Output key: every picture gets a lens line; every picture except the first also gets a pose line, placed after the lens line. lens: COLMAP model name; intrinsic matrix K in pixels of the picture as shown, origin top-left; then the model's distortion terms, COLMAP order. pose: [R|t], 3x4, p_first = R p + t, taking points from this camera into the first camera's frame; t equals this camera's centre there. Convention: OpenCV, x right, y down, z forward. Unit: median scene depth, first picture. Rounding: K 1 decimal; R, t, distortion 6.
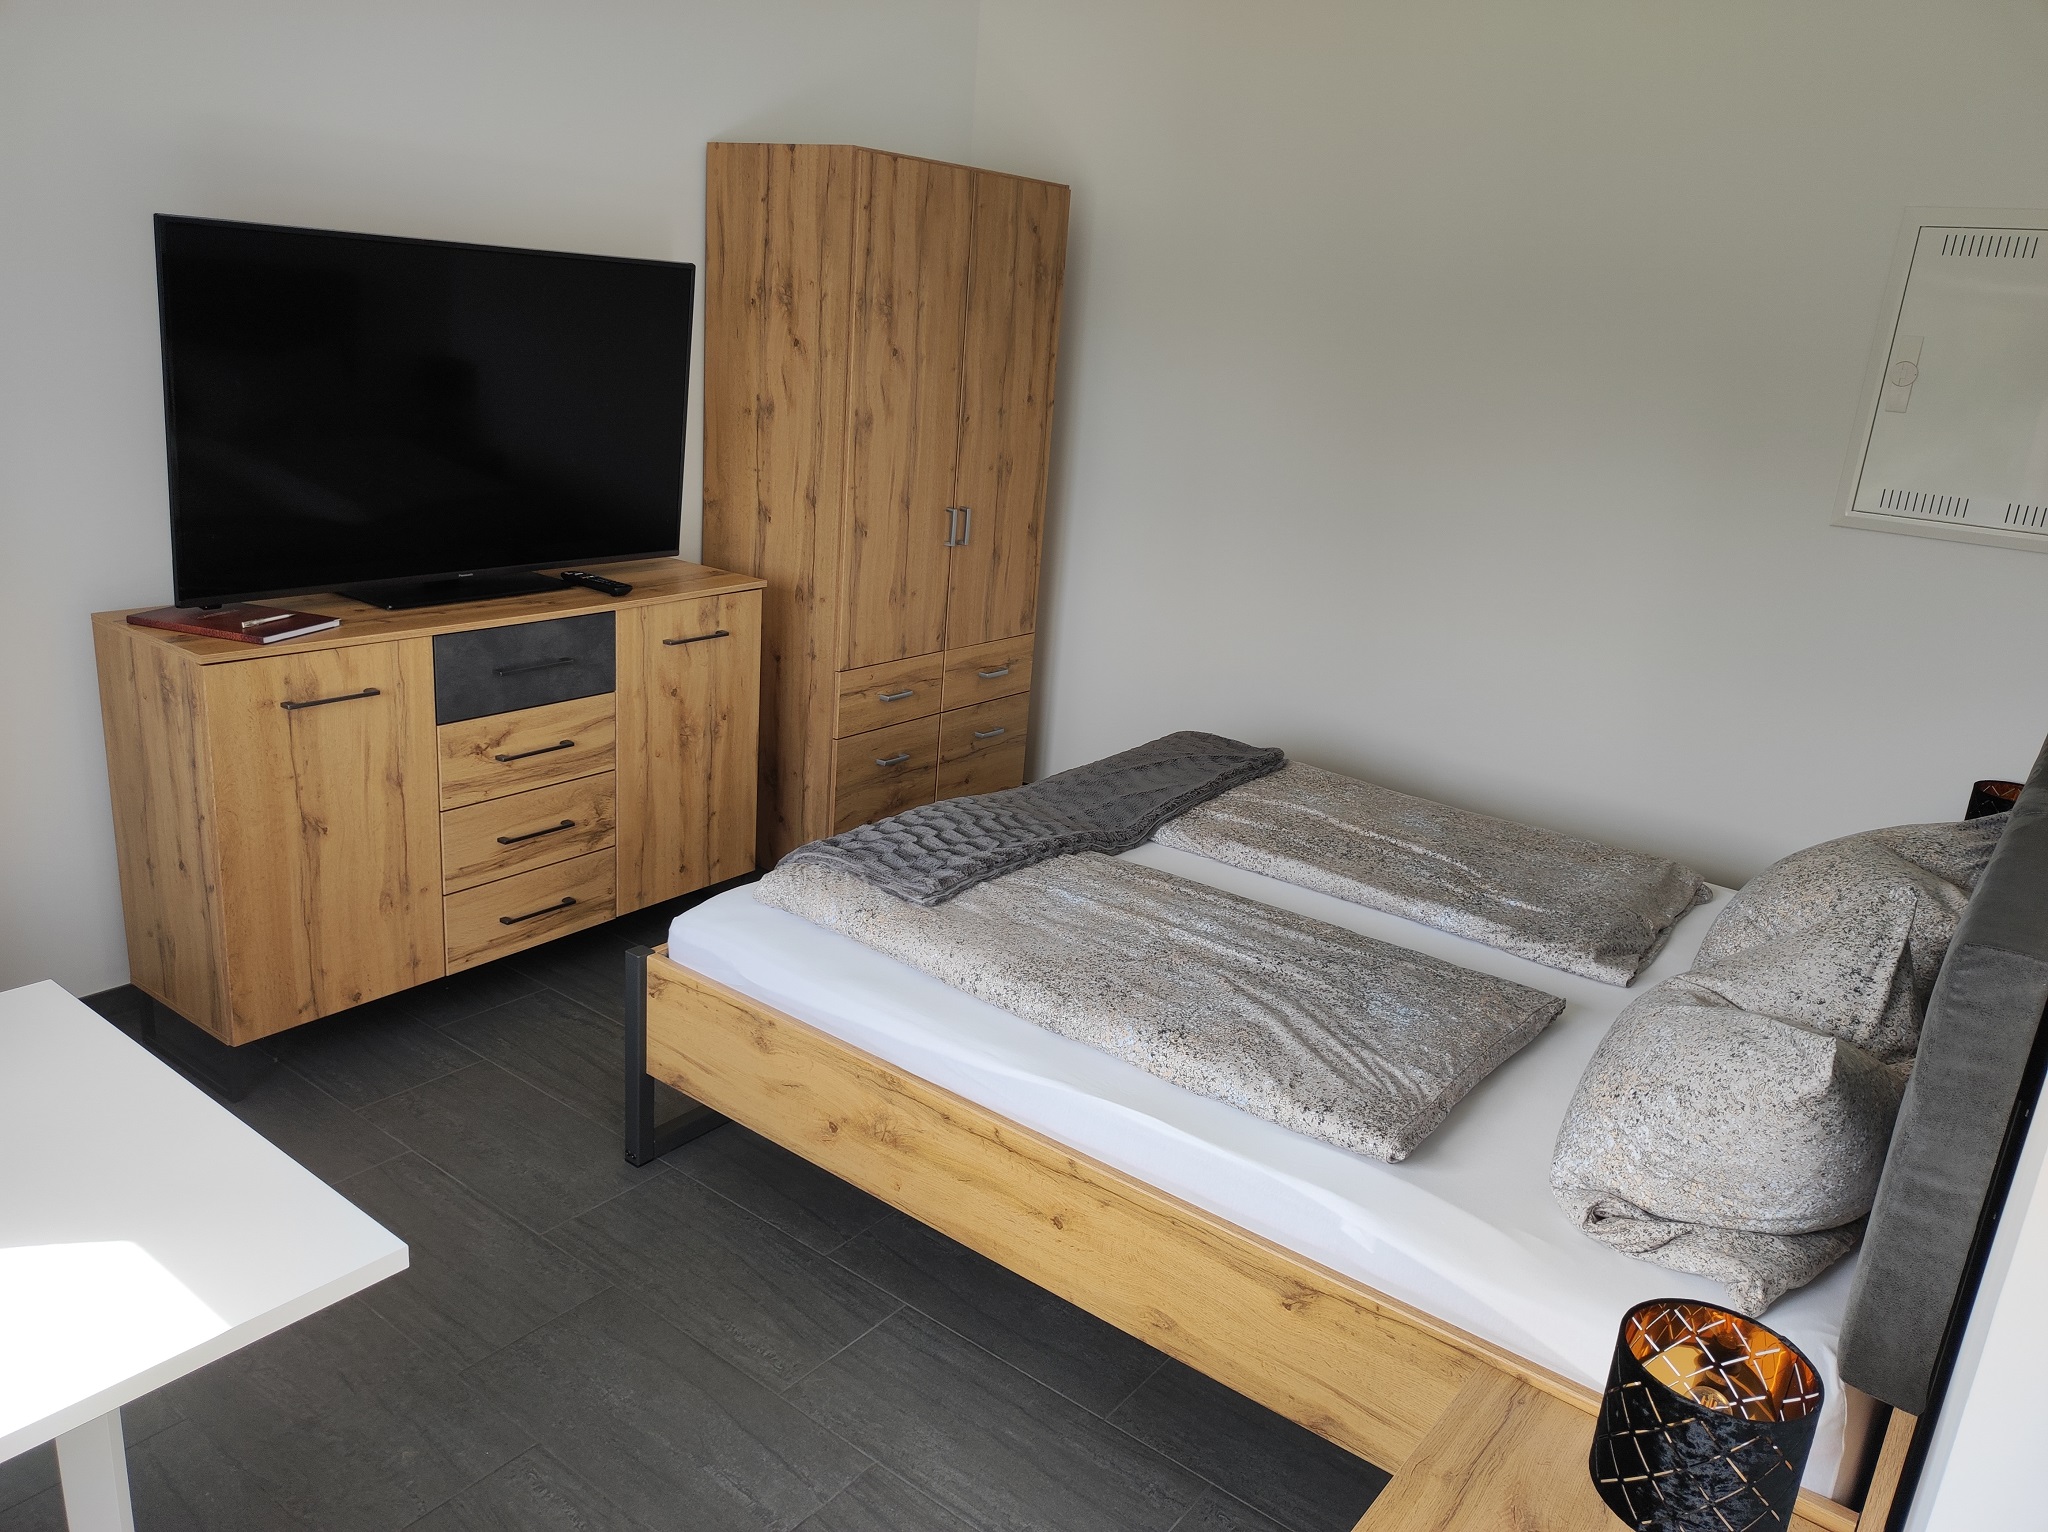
lens RADIAL K [[1498.5, 0, 1024.0], [0, 1498.5, 766.0], [0, 0, 1]] dist [-0.000364, 0.000165]
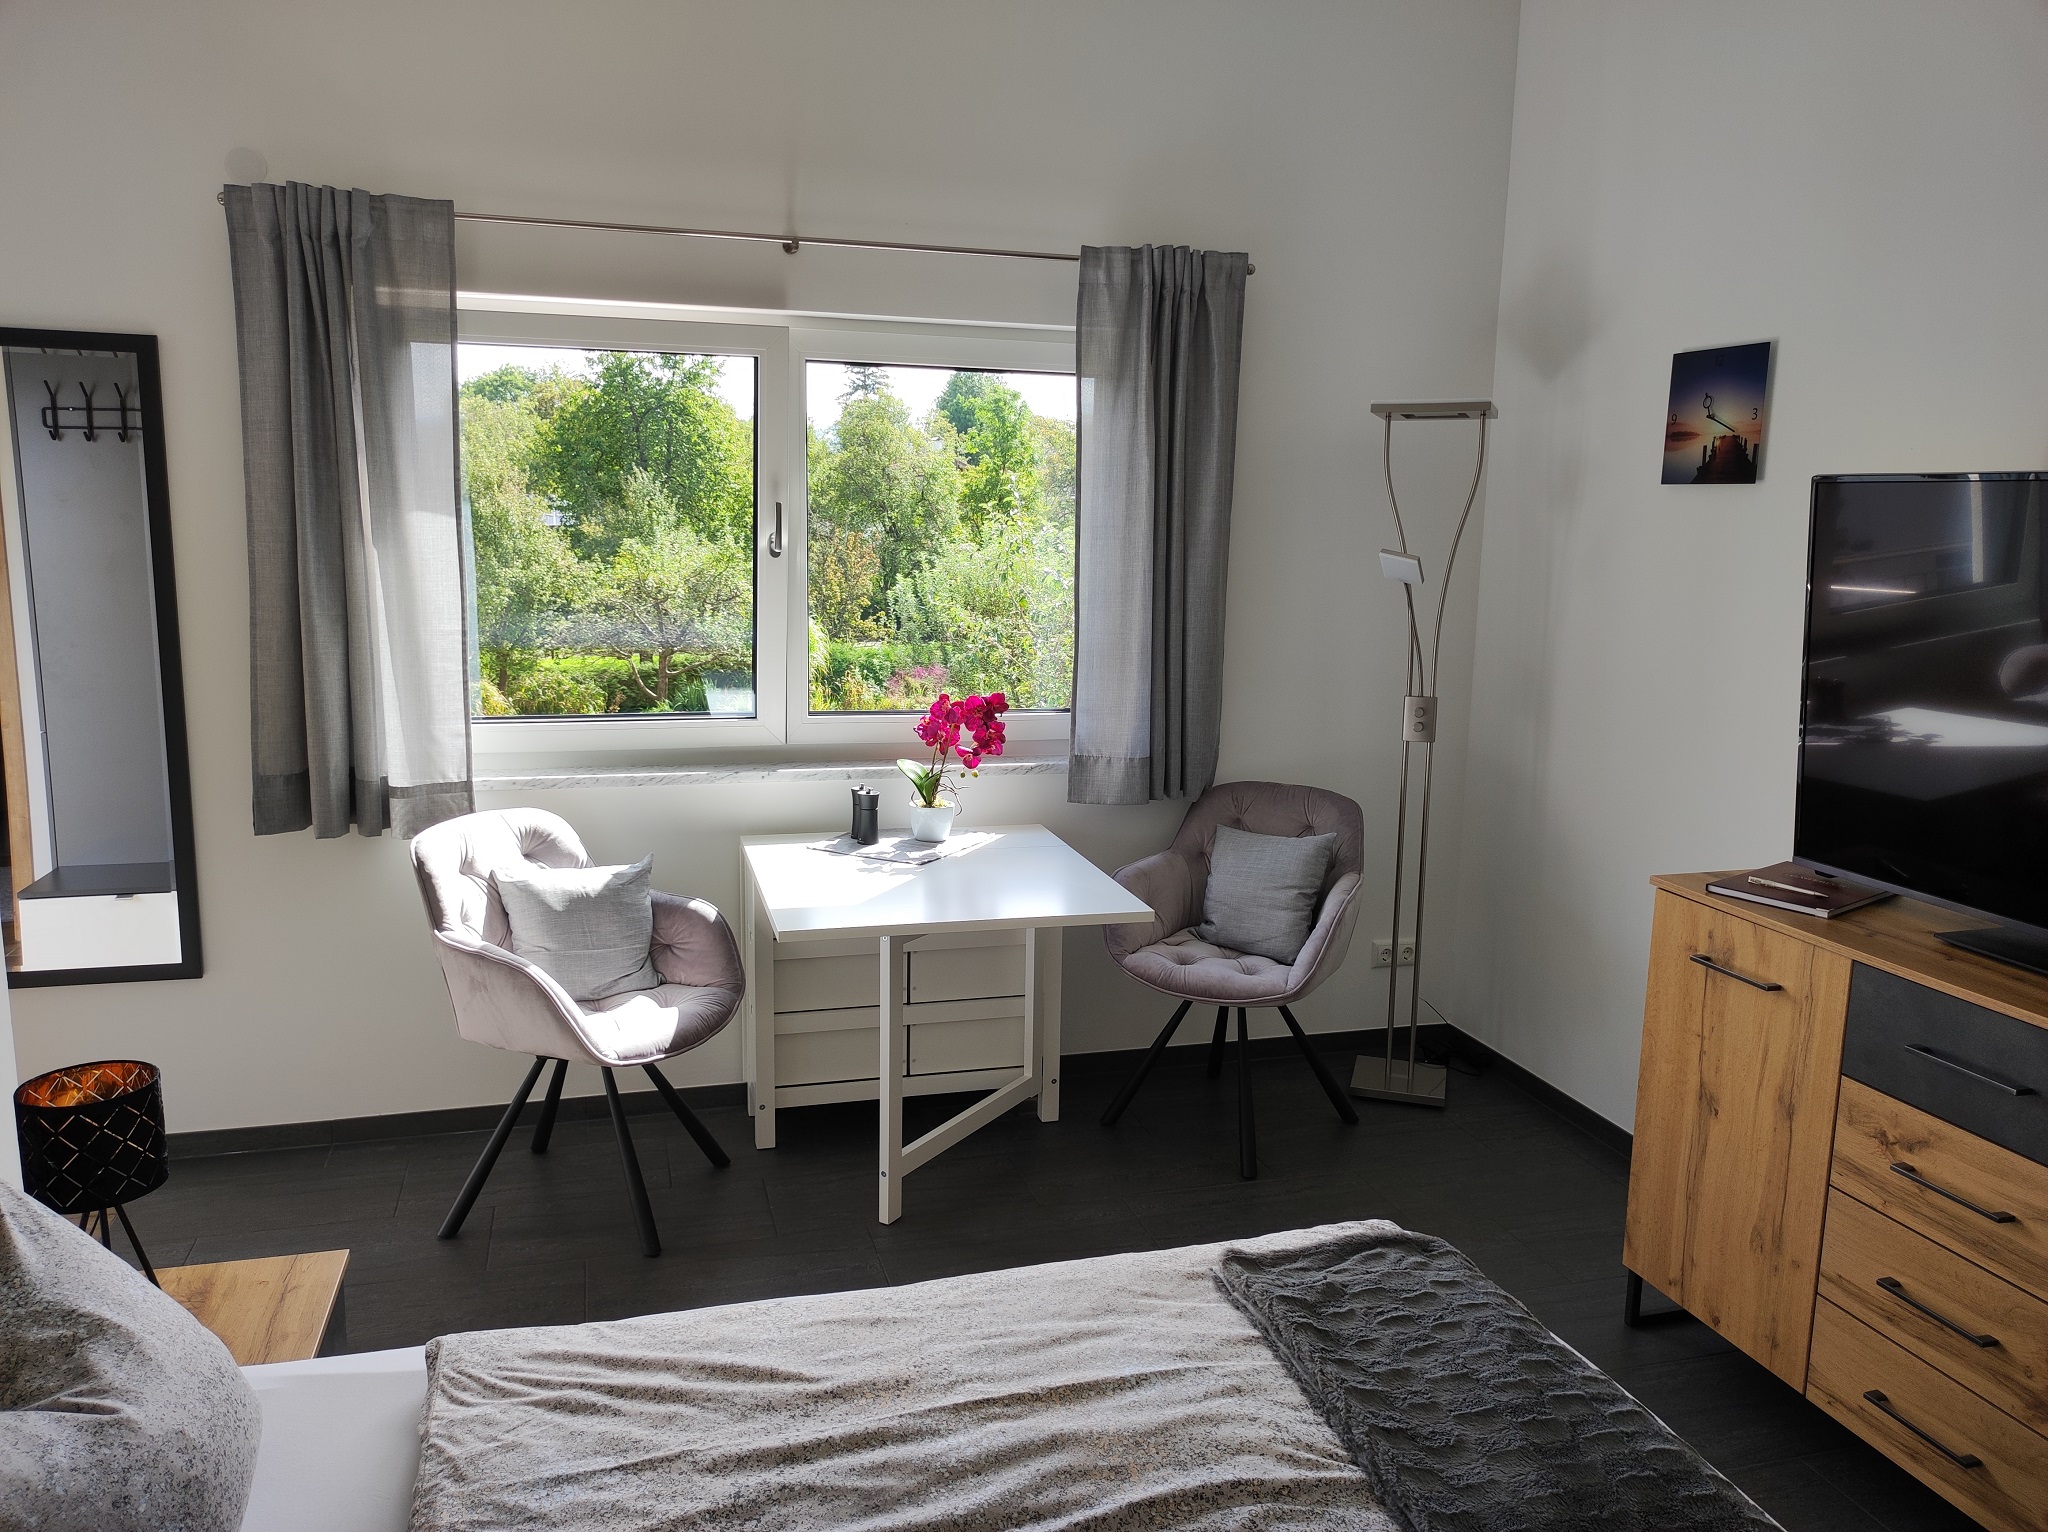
lens RADIAL K [[1498.5, 0, 1024.0], [0, 1498.5, 766.0], [0, 0, 1]] dist [-0.000364, 0.000165]
pose [[-0.599129, 0.046671, -0.799291, 0.475753], [-0.297568, 0.913812, 0.276407, -0.261010], [0.743302, 0.403447, -0.533603, 1.032503]]
